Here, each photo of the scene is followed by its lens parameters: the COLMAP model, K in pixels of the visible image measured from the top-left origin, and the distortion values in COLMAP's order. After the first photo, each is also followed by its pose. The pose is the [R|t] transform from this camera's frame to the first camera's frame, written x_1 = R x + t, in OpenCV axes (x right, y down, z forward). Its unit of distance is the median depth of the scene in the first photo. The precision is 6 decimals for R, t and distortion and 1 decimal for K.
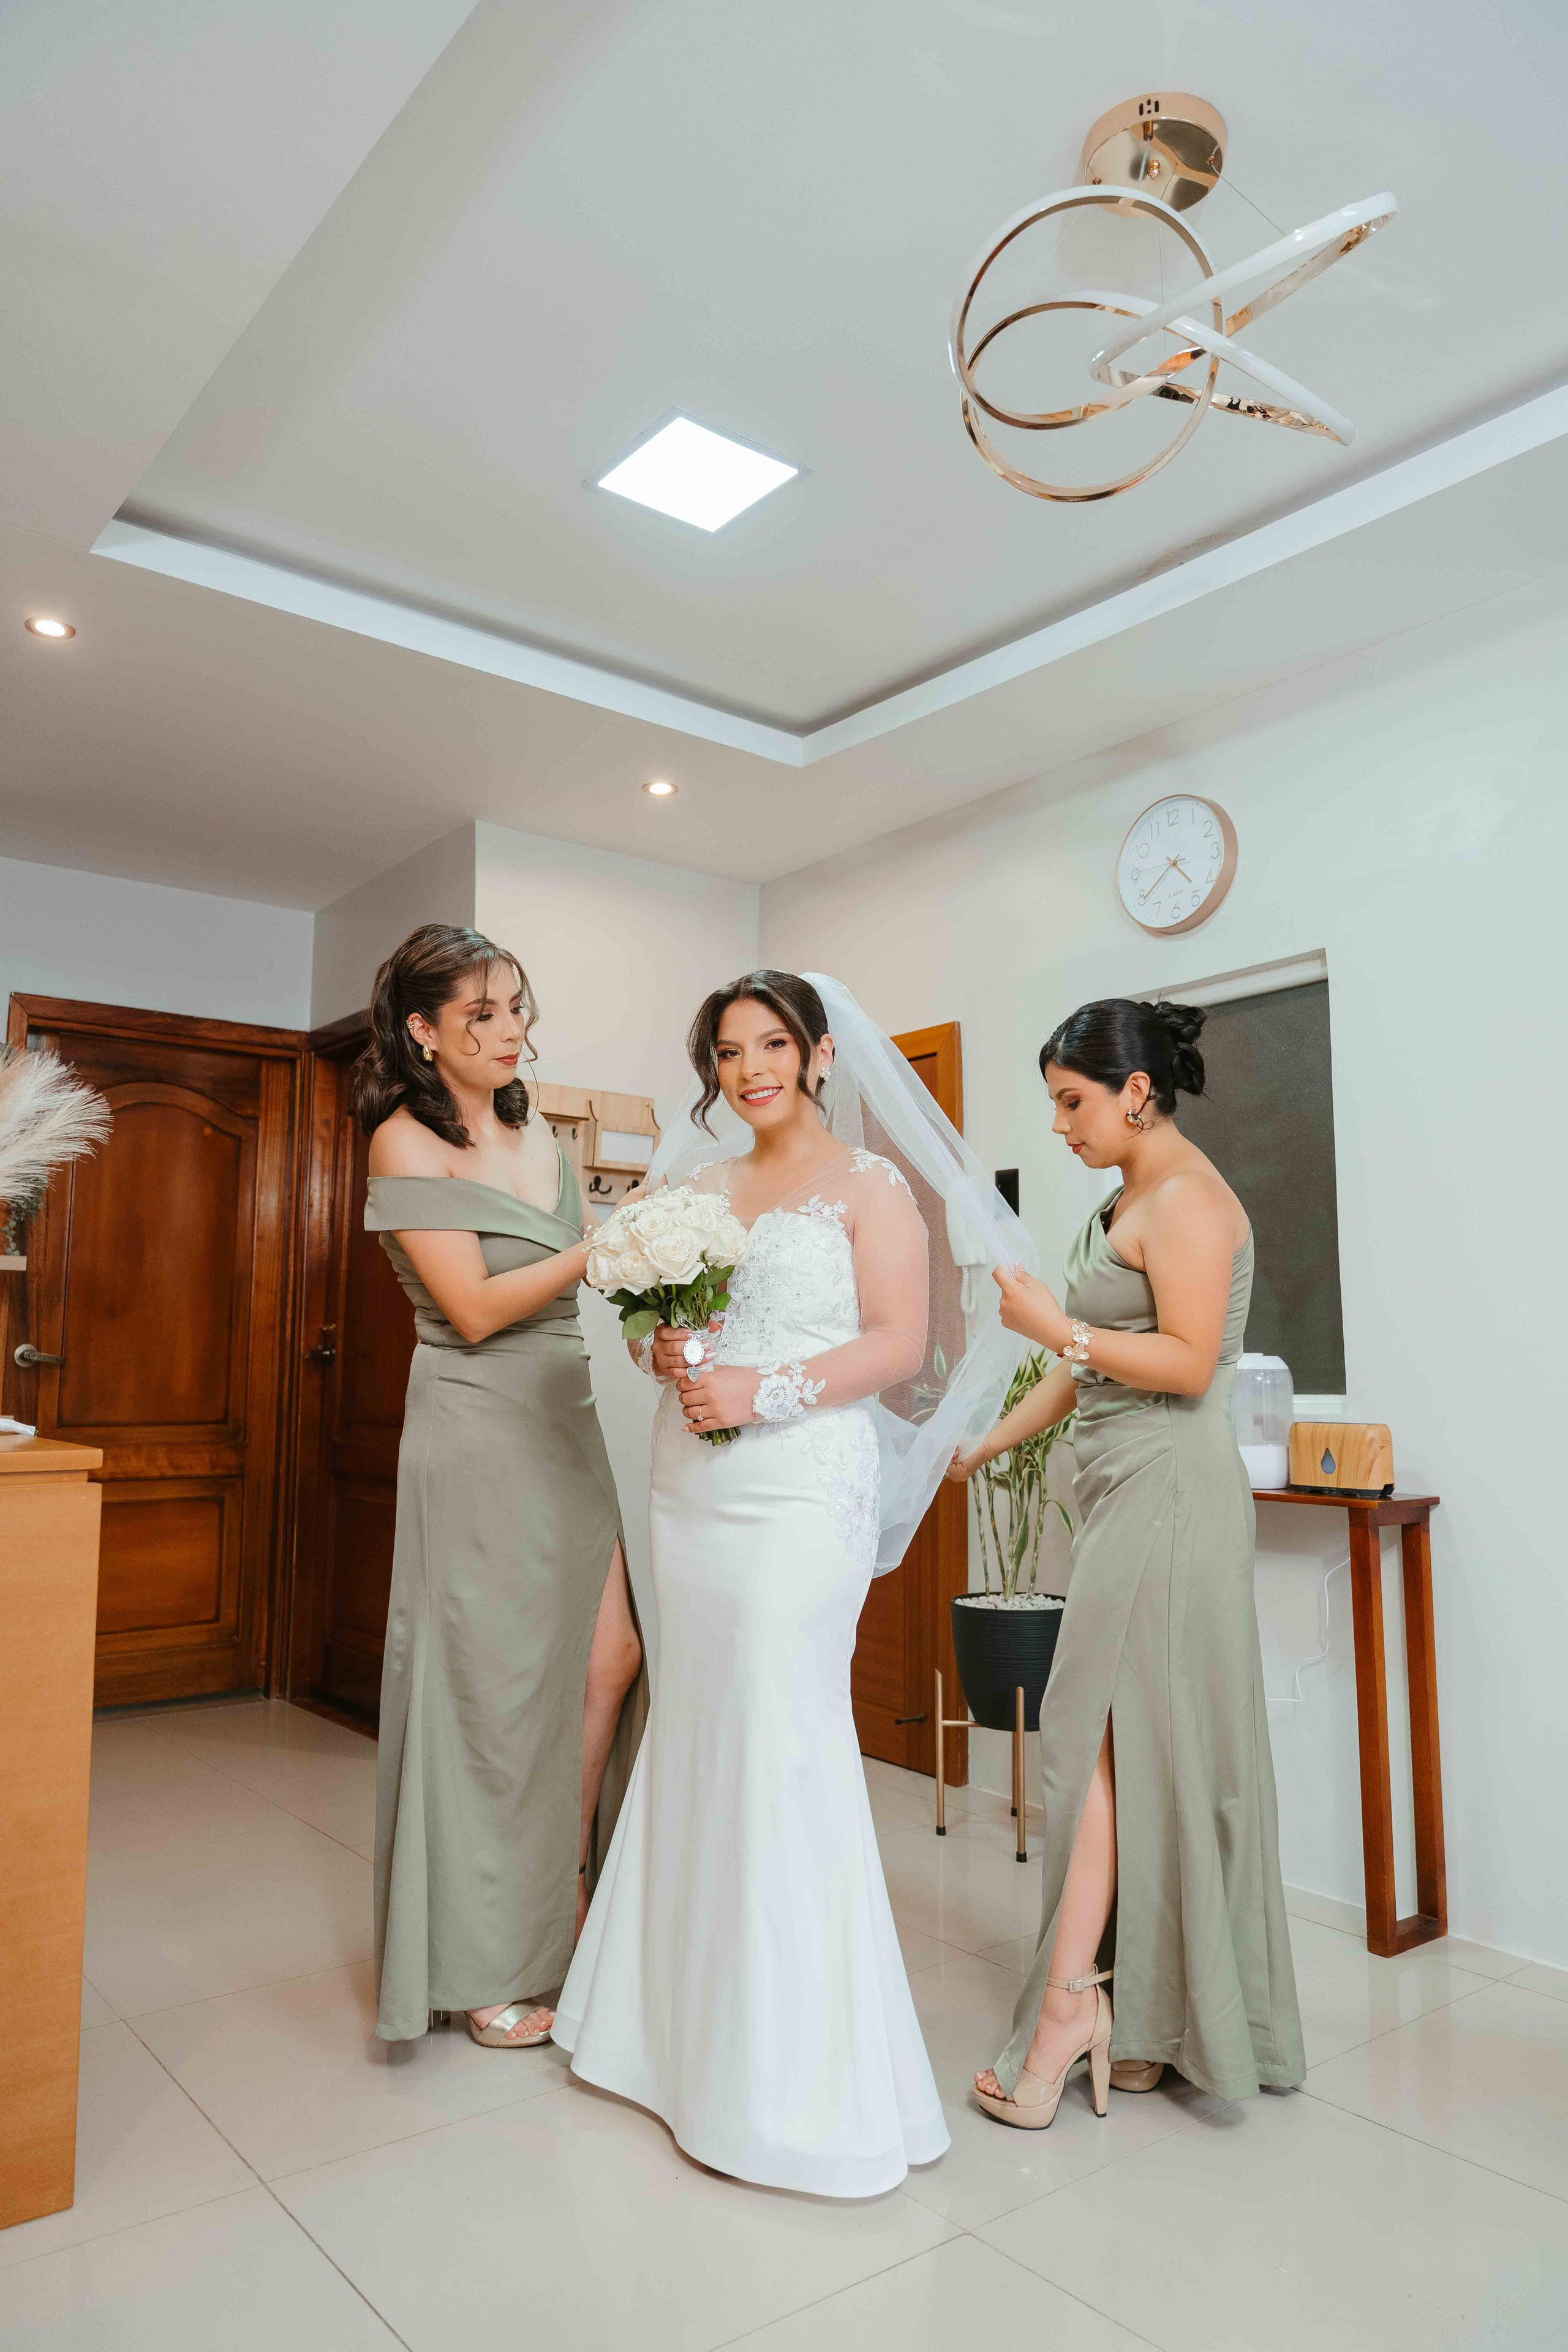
lens RADIAL K [[1580.0, 0, 792.9], [0, 1580.0, 1182.5], [0, 0, 1]] dist [0.013559, -0.022351]
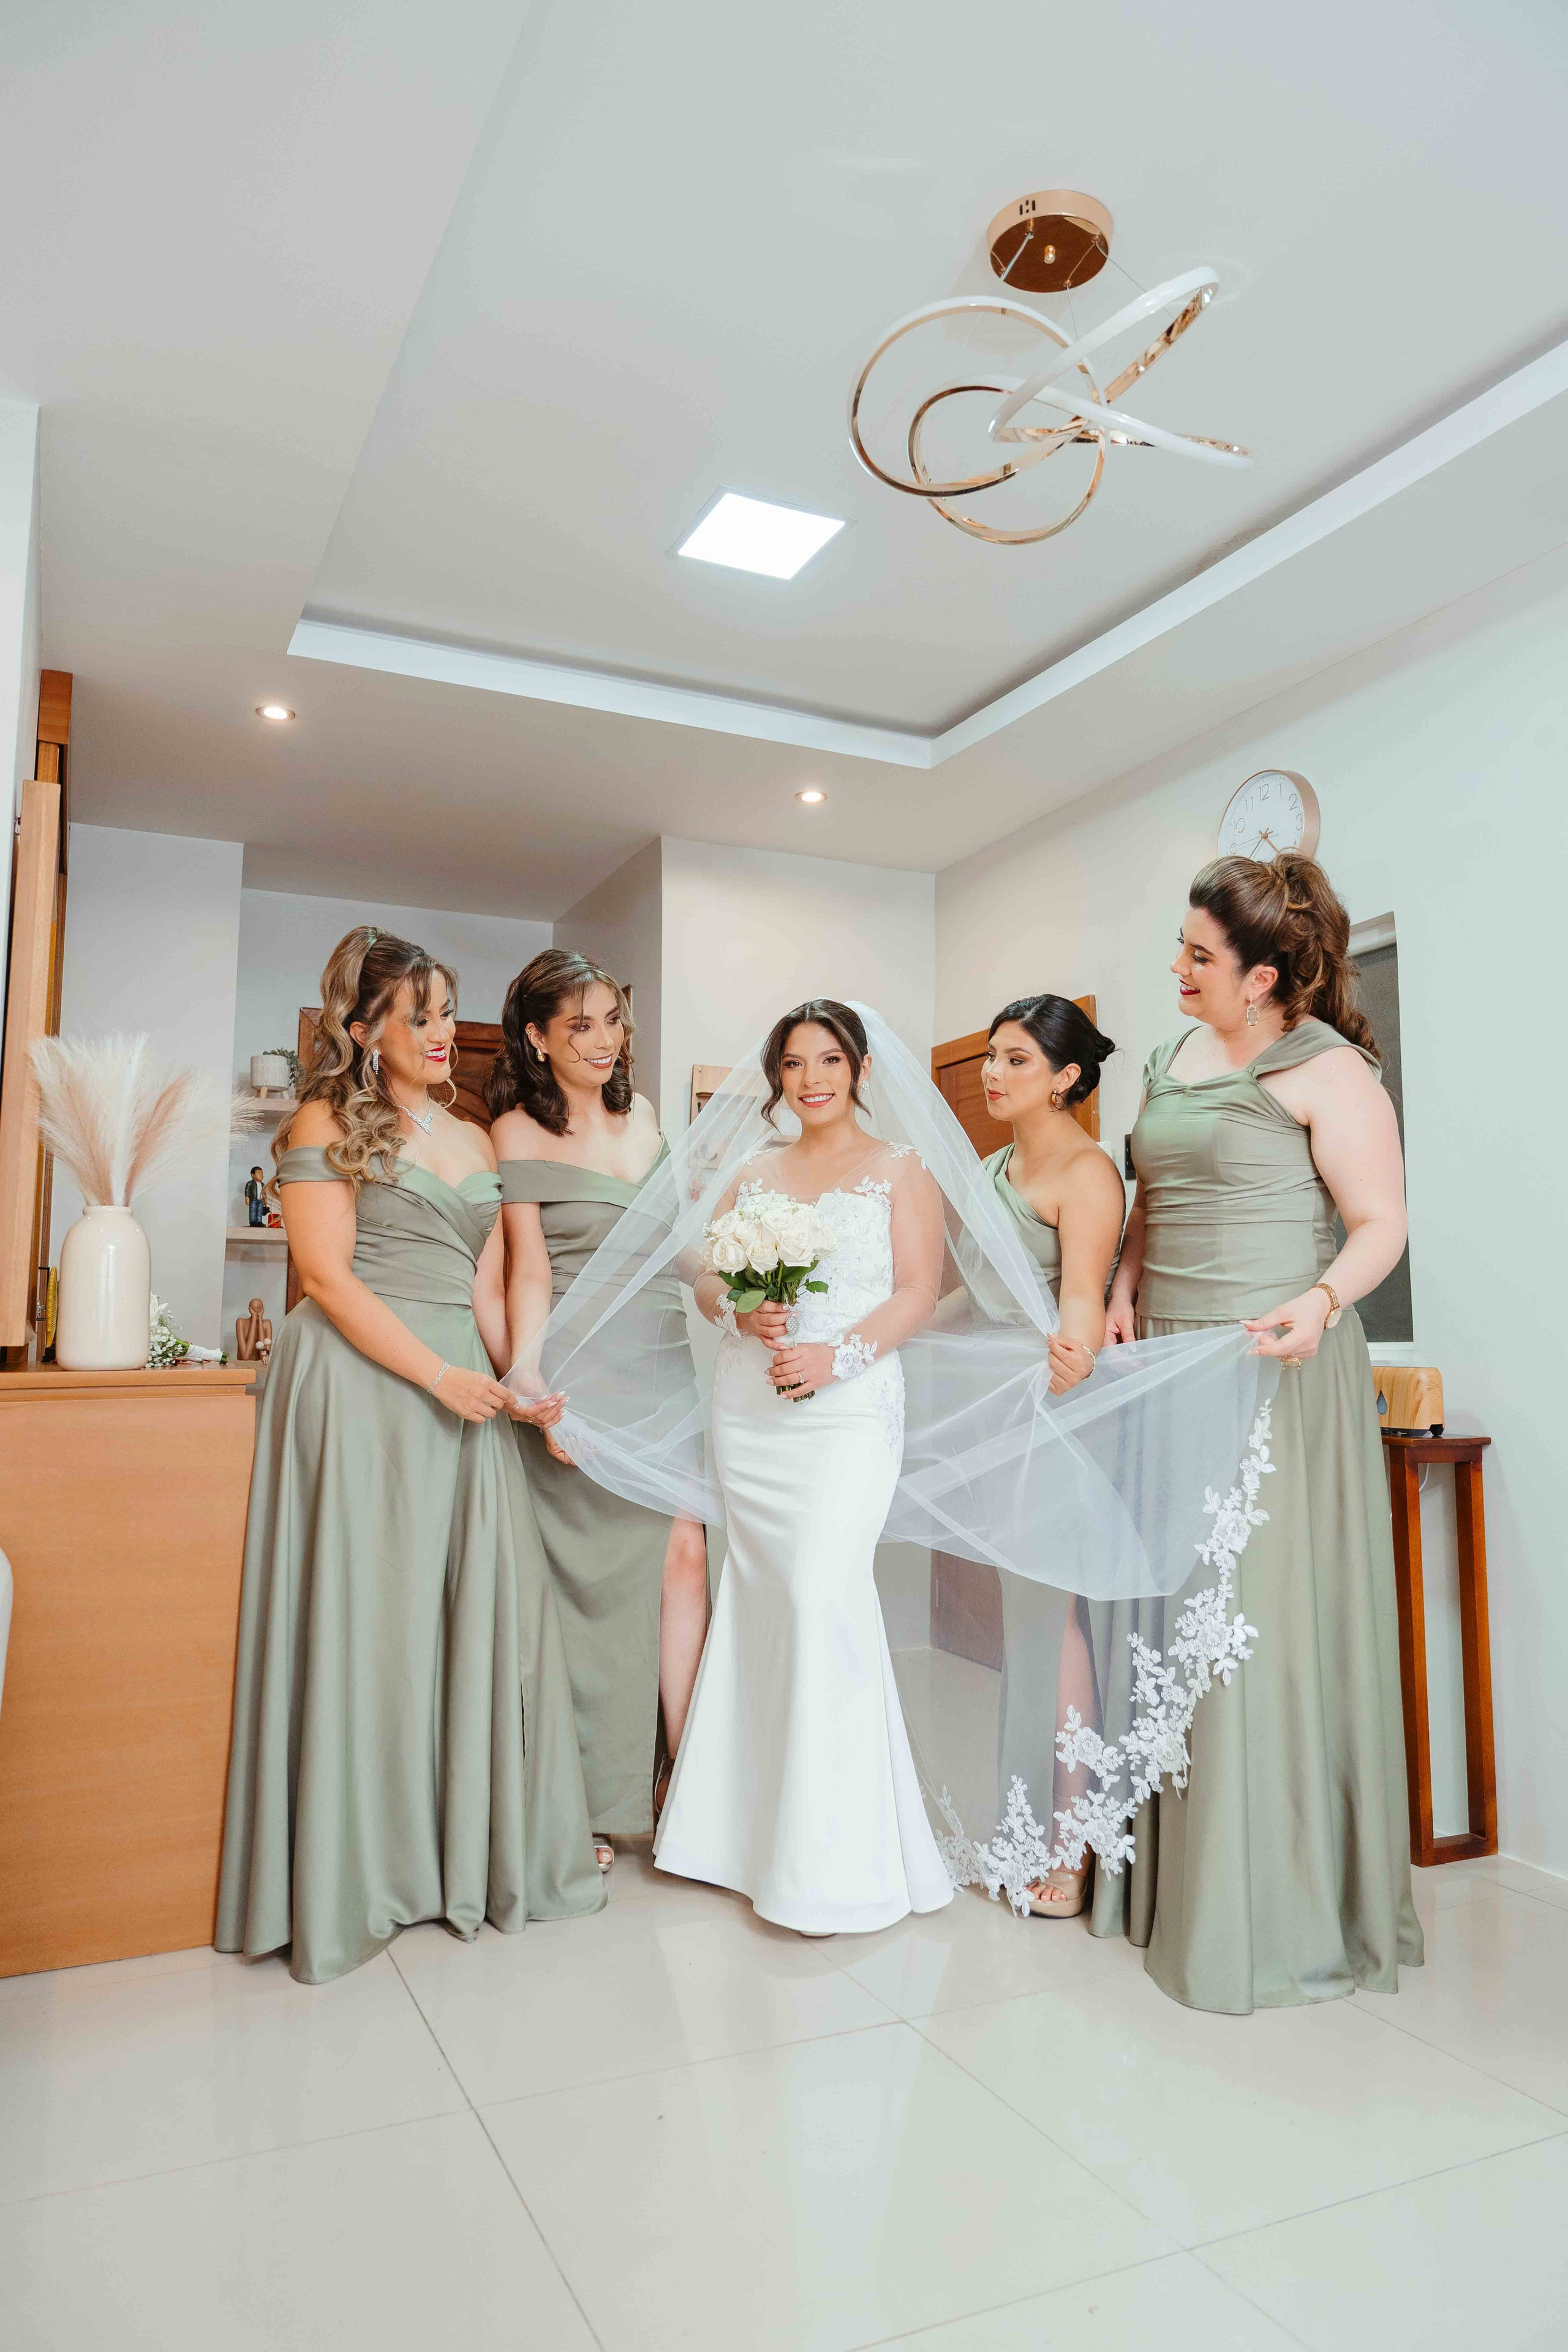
lens RADIAL K [[1580.0, 0, 784.4], [0, 1580.0, 1180.8], [0, 0, 1]] dist [0.013559, -0.022351]
pose [[0.972974, -0.021922, -0.229870, 0.173738], [0.025711, 0.999578, 0.013503, 0.003751], [0.229477, -0.019048, 0.973128, -0.098748]]
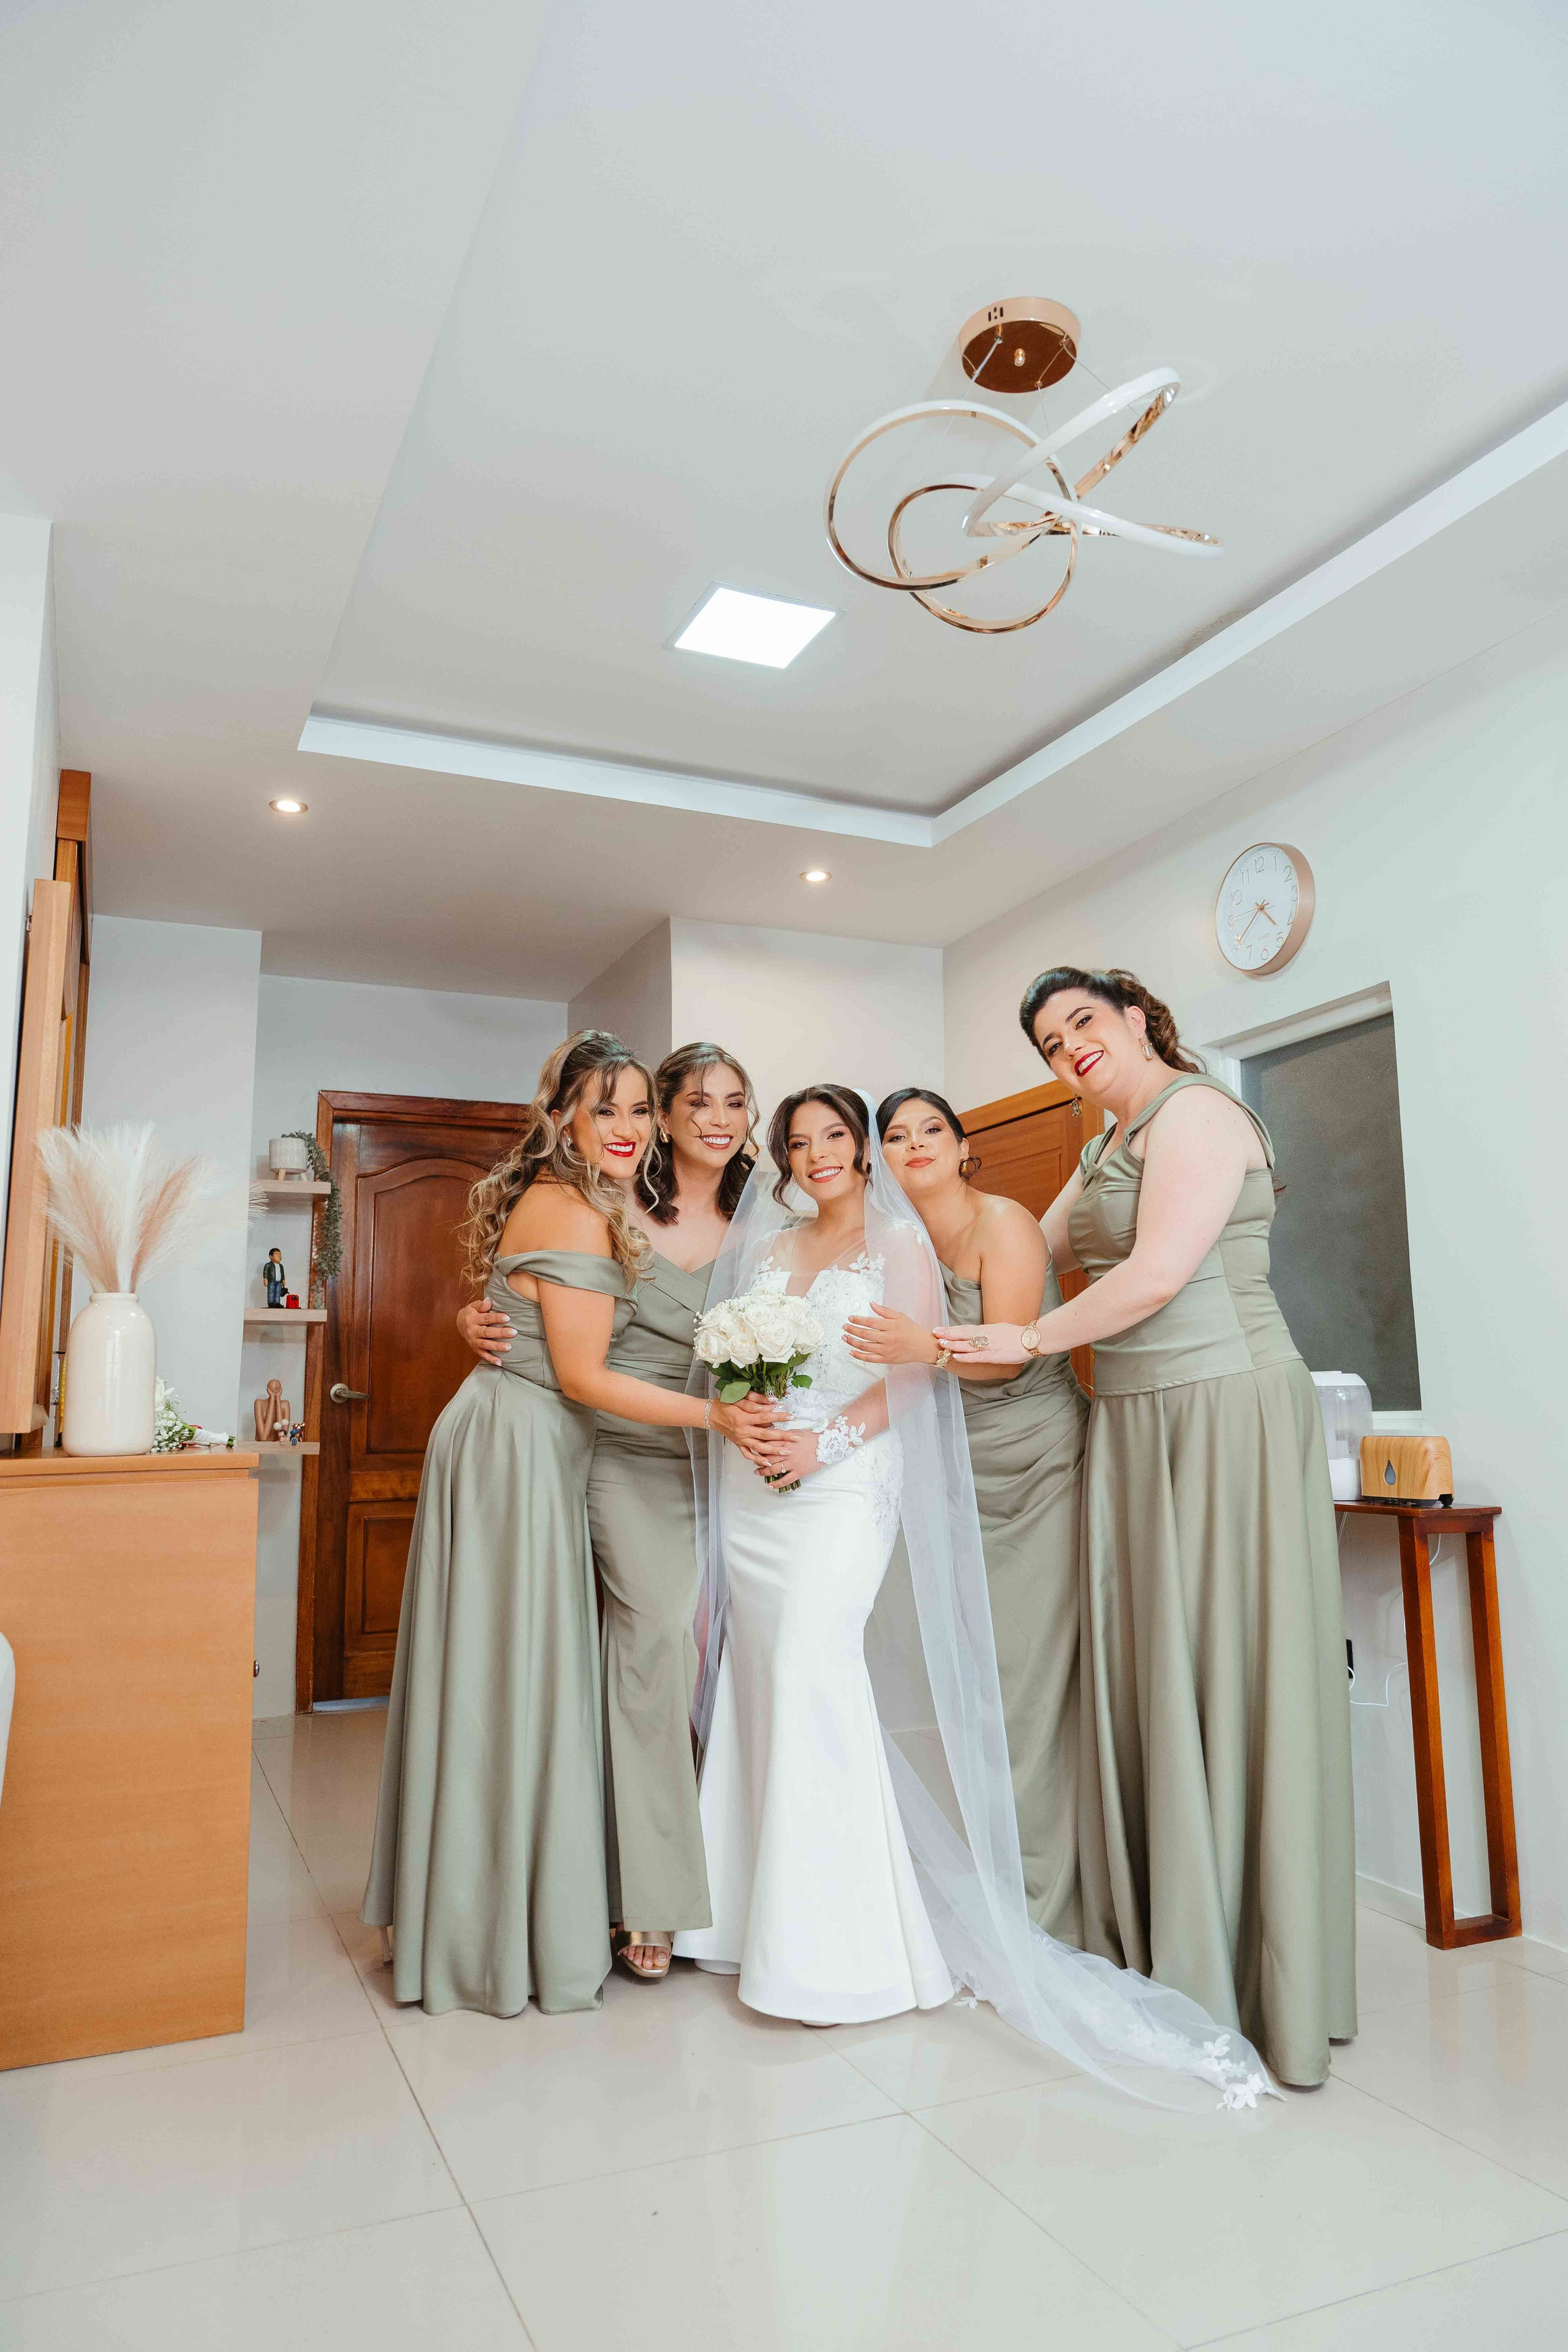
lens RADIAL K [[1580.0, 0, 784.9], [0, 1580.0, 1181.7], [0, 0, 1]] dist [0.013559, -0.022351]
pose [[0.967833, -0.046394, -0.247277, 0.192896], [0.040046, 0.998728, -0.030645, 0.000219], [0.248385, 0.019757, 0.968460, -0.101298]]
